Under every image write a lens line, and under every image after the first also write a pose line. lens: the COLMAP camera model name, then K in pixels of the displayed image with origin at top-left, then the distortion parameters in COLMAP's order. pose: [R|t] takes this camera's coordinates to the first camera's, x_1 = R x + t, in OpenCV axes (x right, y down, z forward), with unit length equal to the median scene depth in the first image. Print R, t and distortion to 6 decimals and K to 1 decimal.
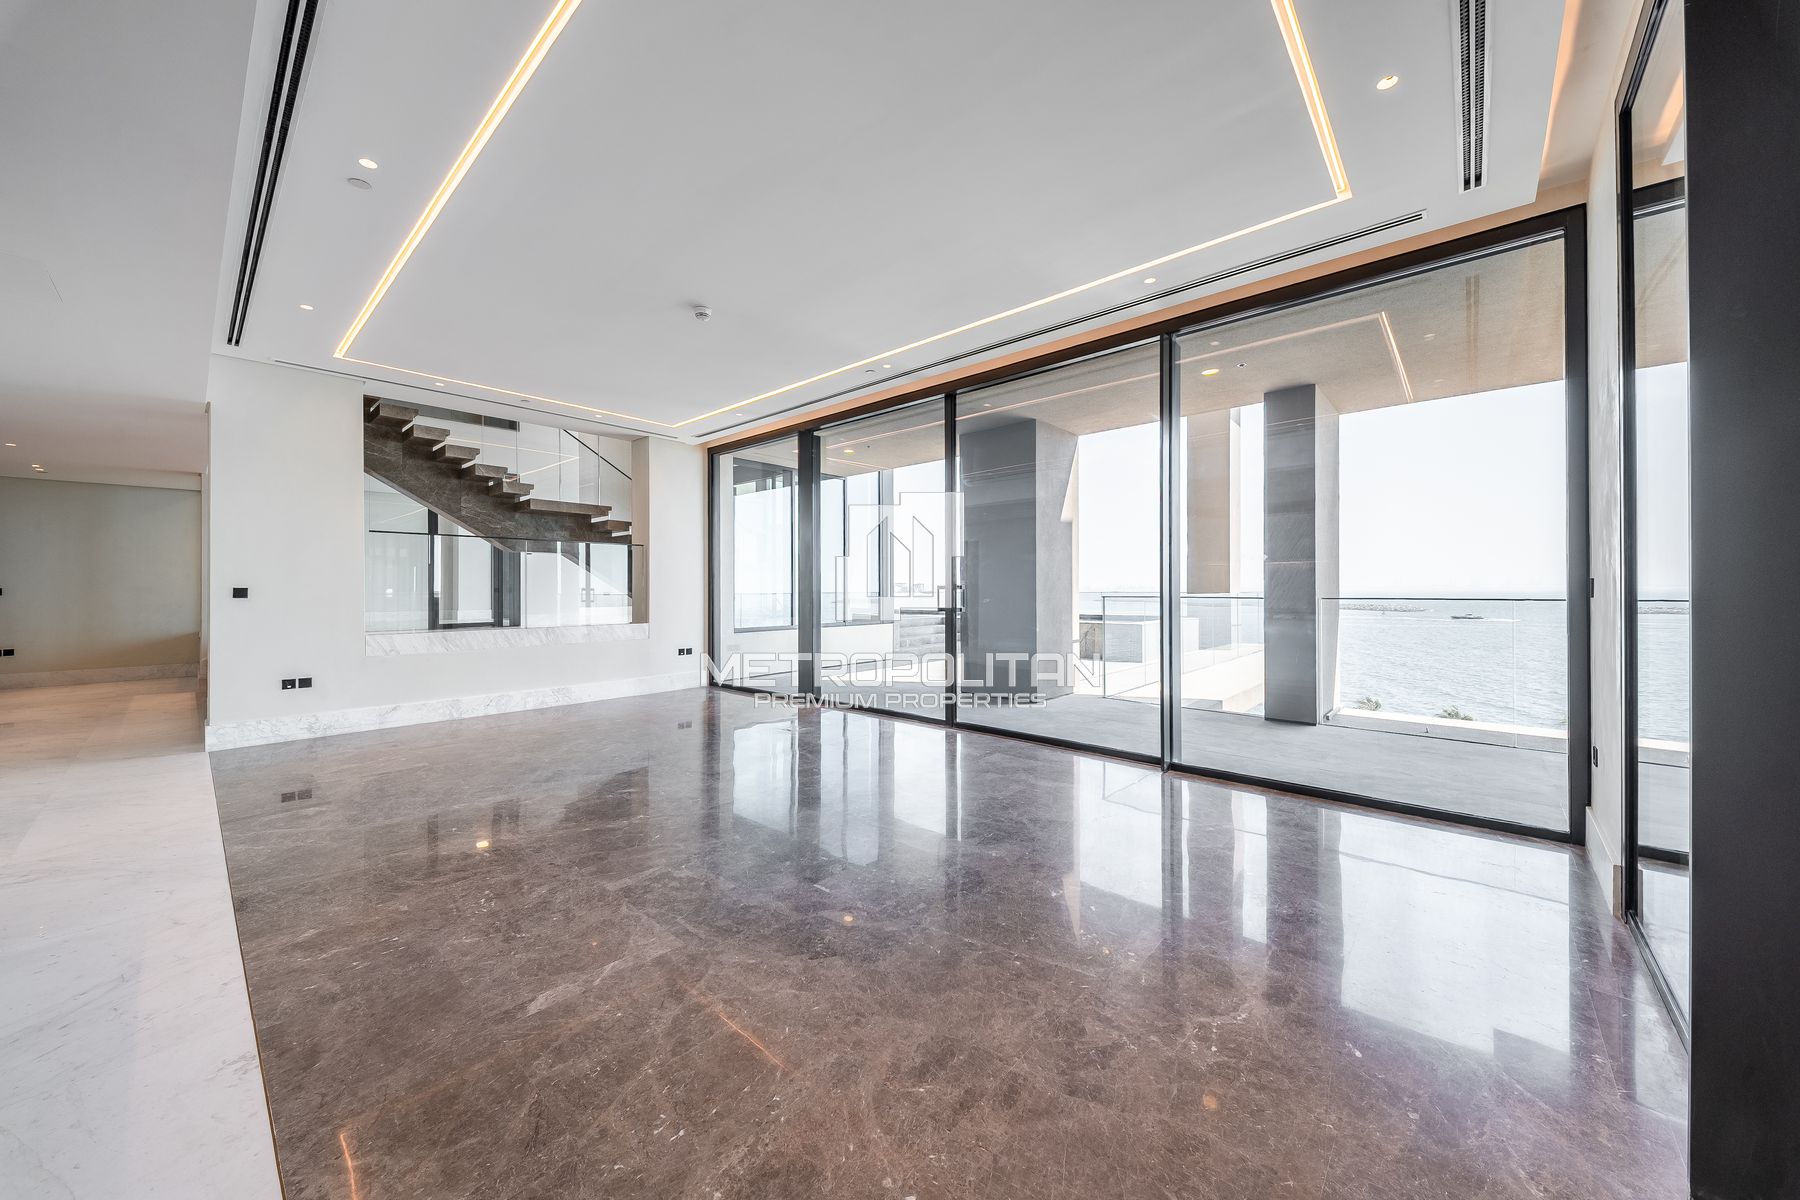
lens RADIAL K [[638.4, 0, 903.1], [0, 638.4, 584.3], [0, 0, 1]] dist [0.000478, 0.000018]
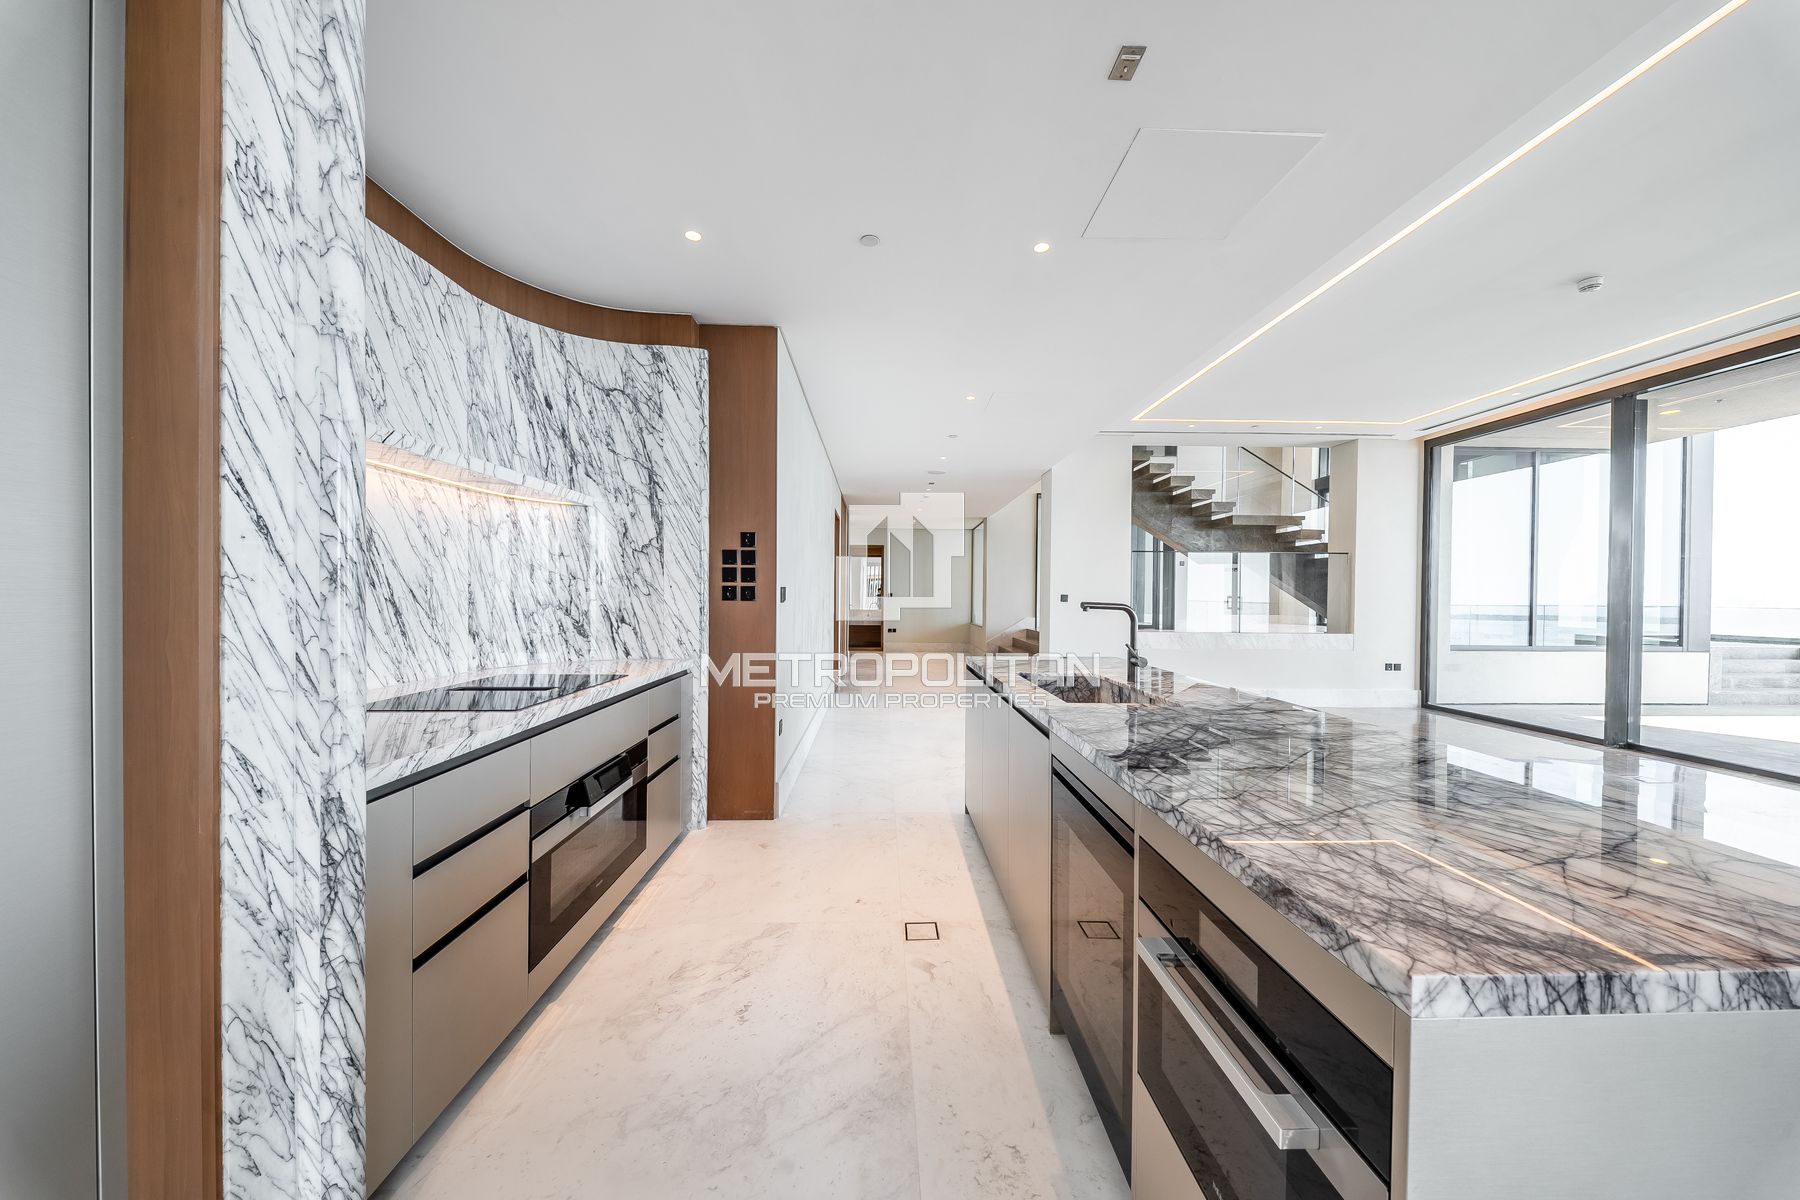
lens RADIAL K [[625.8, 0, 900.0], [0, 625.8, 600.0], [0, 0, 1]] dist [0.000374, -0.000035]
pose [[0.656622, 0.012475, -0.754117, -0.131736], [-0.003909, 0.999906, 0.013137, 0.000275], [0.754210, -0.005678, 0.656609, -0.130484]]
